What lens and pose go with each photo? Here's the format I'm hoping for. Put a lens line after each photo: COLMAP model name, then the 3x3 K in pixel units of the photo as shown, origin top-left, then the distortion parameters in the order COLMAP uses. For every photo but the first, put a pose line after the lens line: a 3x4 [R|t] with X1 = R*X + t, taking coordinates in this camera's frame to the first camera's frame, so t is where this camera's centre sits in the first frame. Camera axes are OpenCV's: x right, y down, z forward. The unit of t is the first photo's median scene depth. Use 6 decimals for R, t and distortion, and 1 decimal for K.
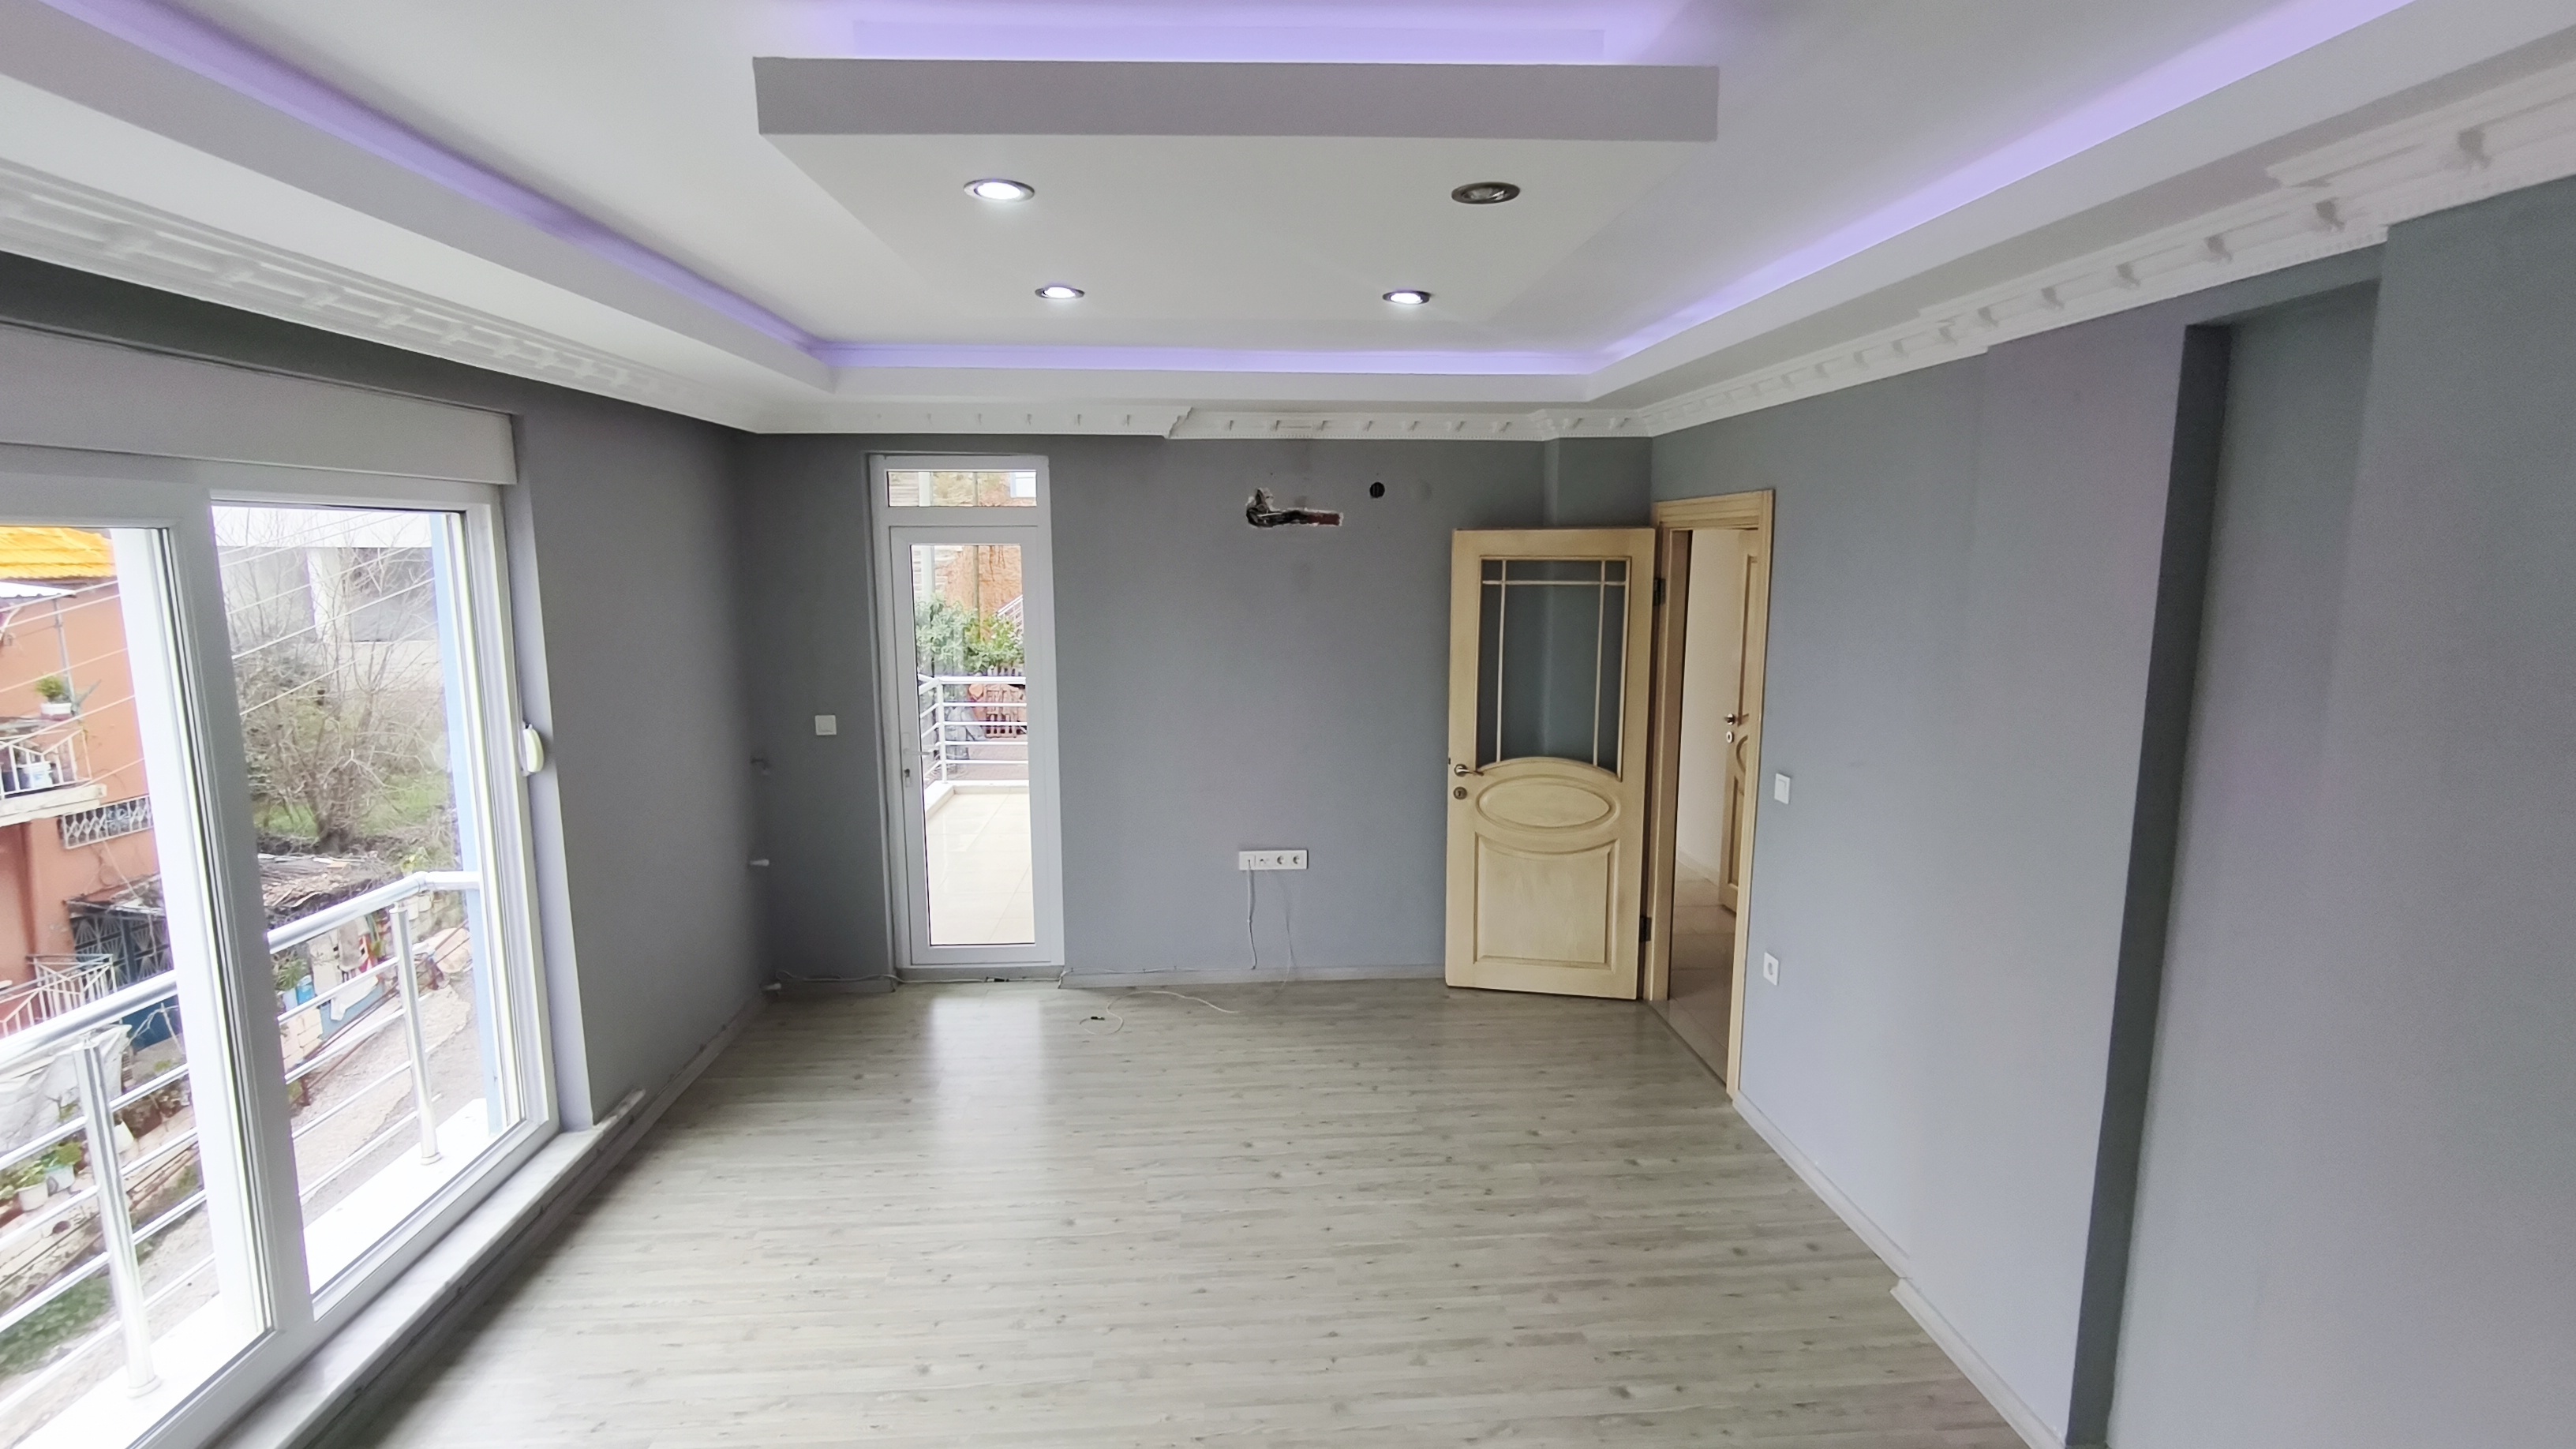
lens RADIAL K [[1148.9, 0, 1308.3], [0, 1148.9, 704.0], [0, 0, 1]] dist [0.004403, 0.000037]
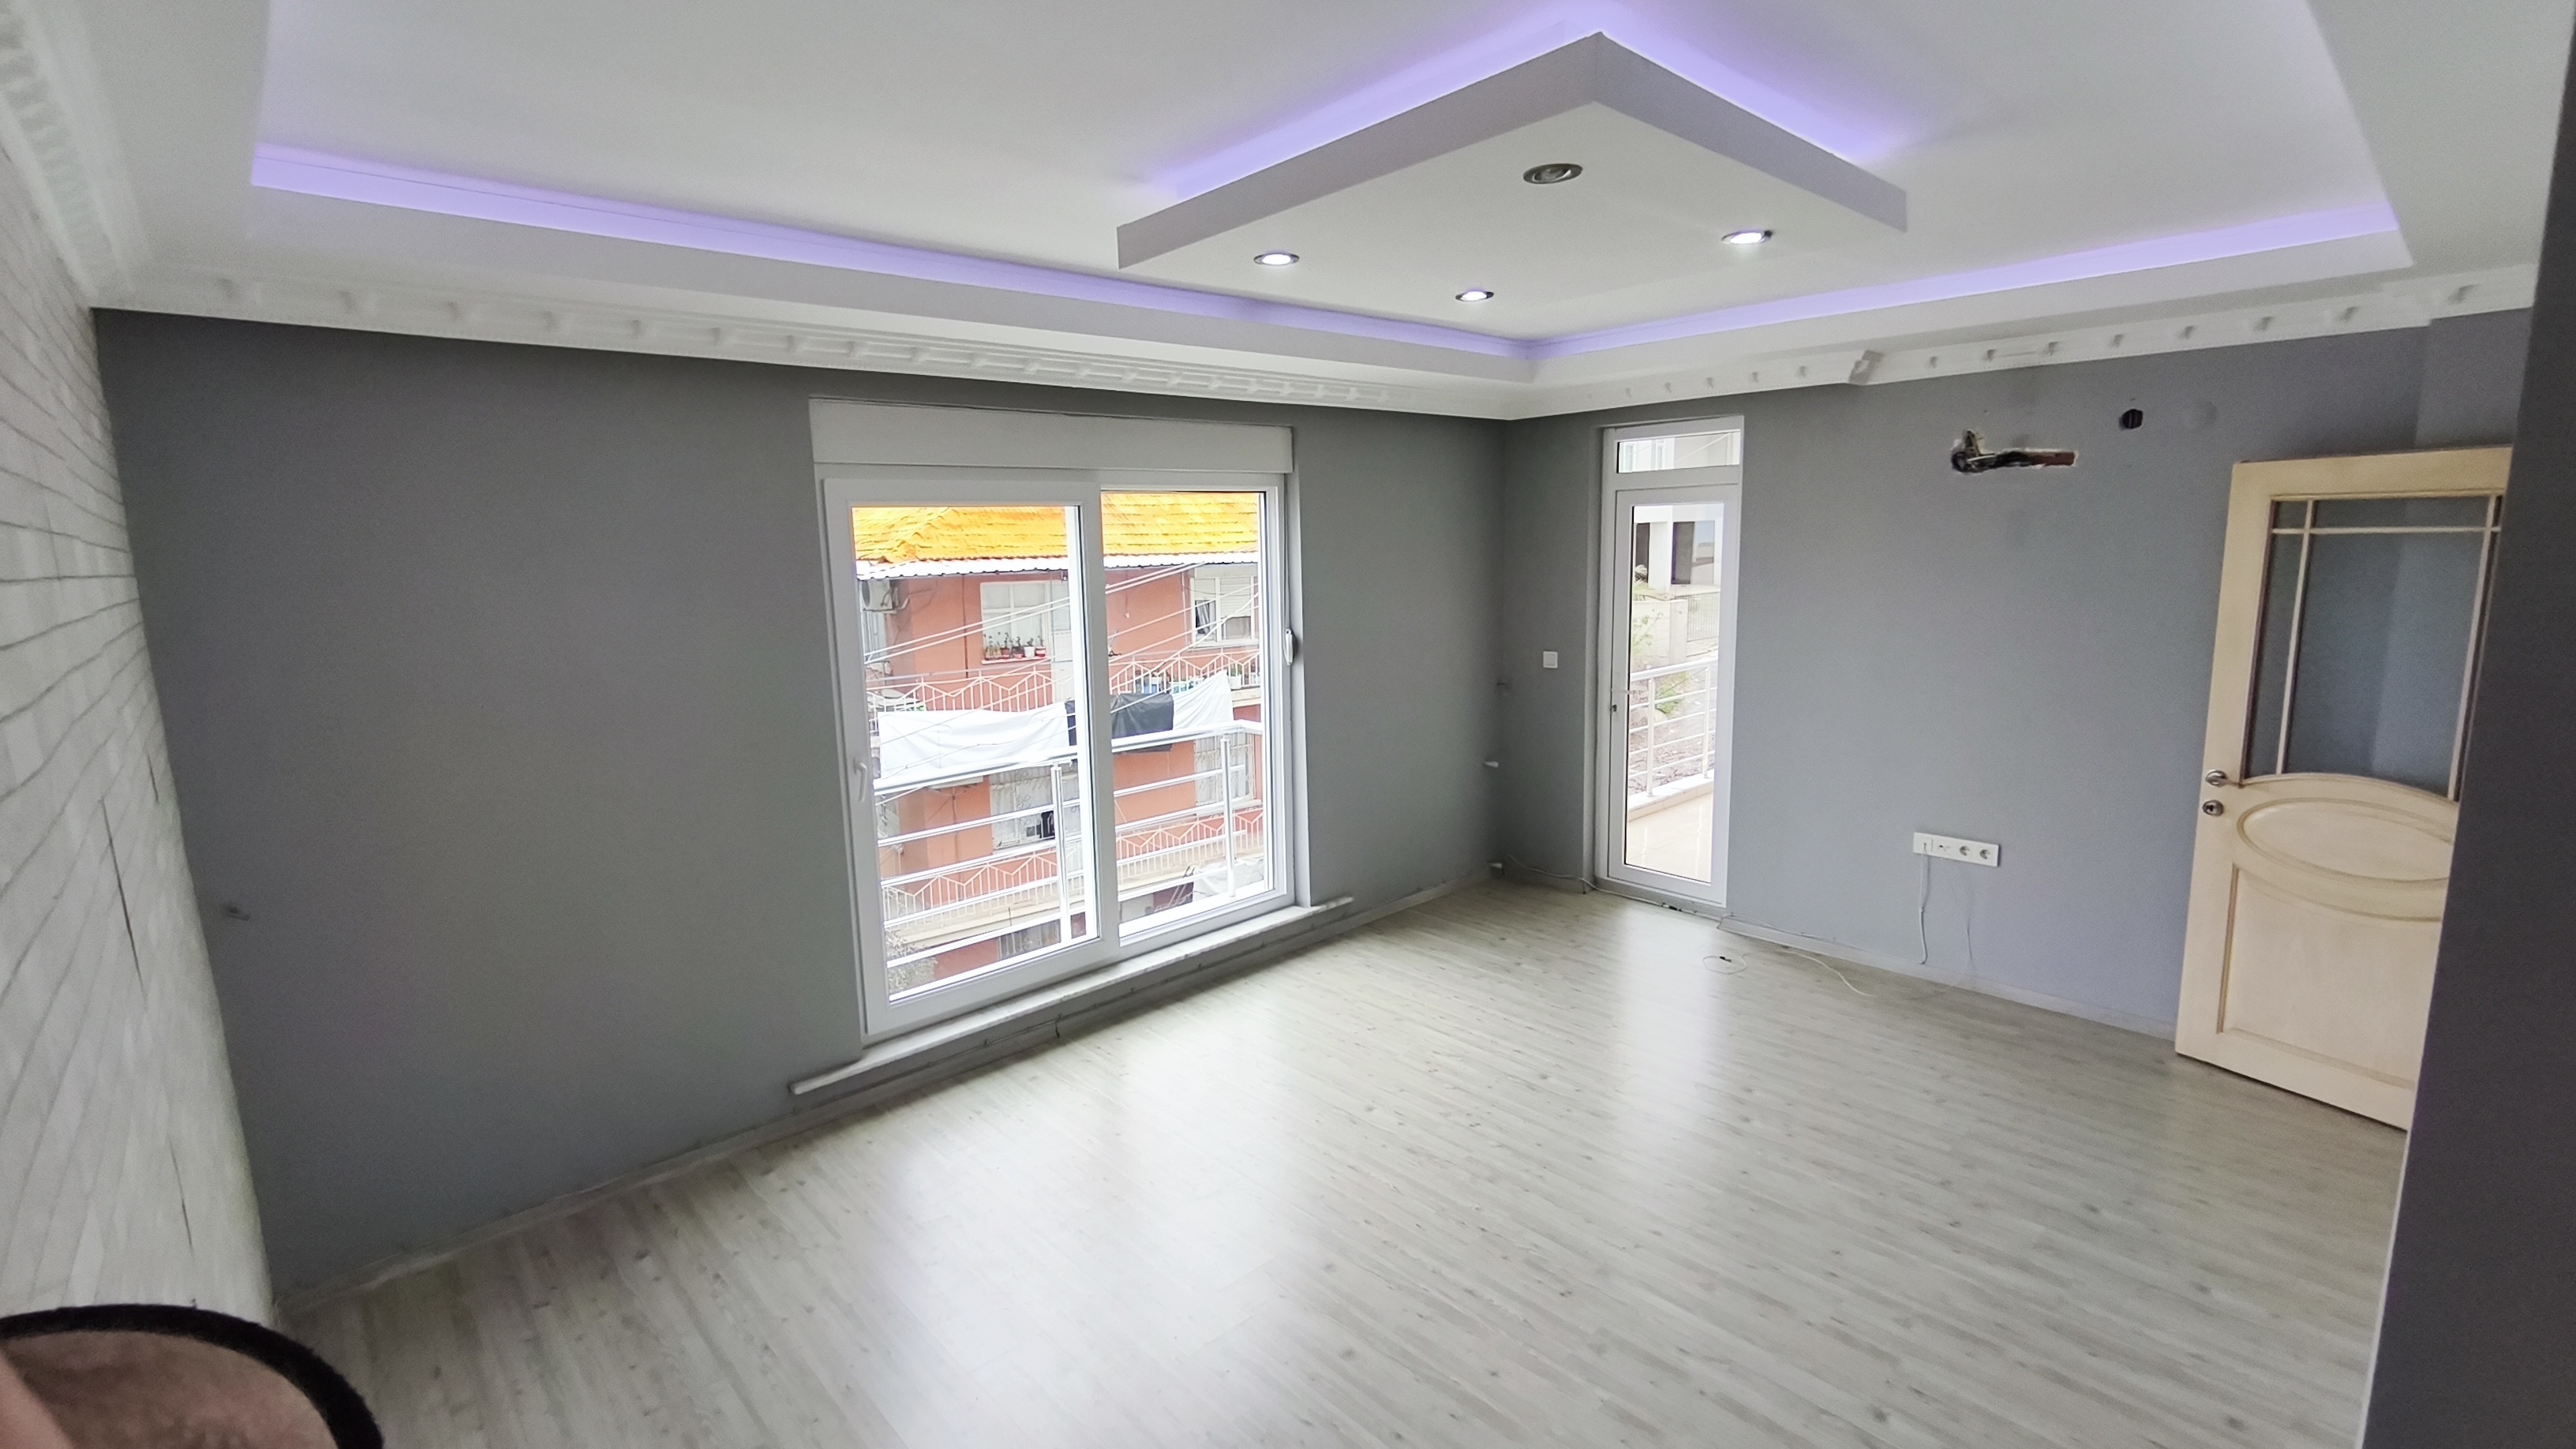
lens RADIAL K [[1154.2, 0, 1273.1], [0, 1154.2, 718.1], [0, 0, 1]] dist [0.000310, -0.000155]
pose [[0.614204, 0.110490, -0.781374, 0.360945], [-0.084445, 0.993667, 0.074131, 0.014400], [0.784616, 0.020452, 0.619644, 0.028570]]
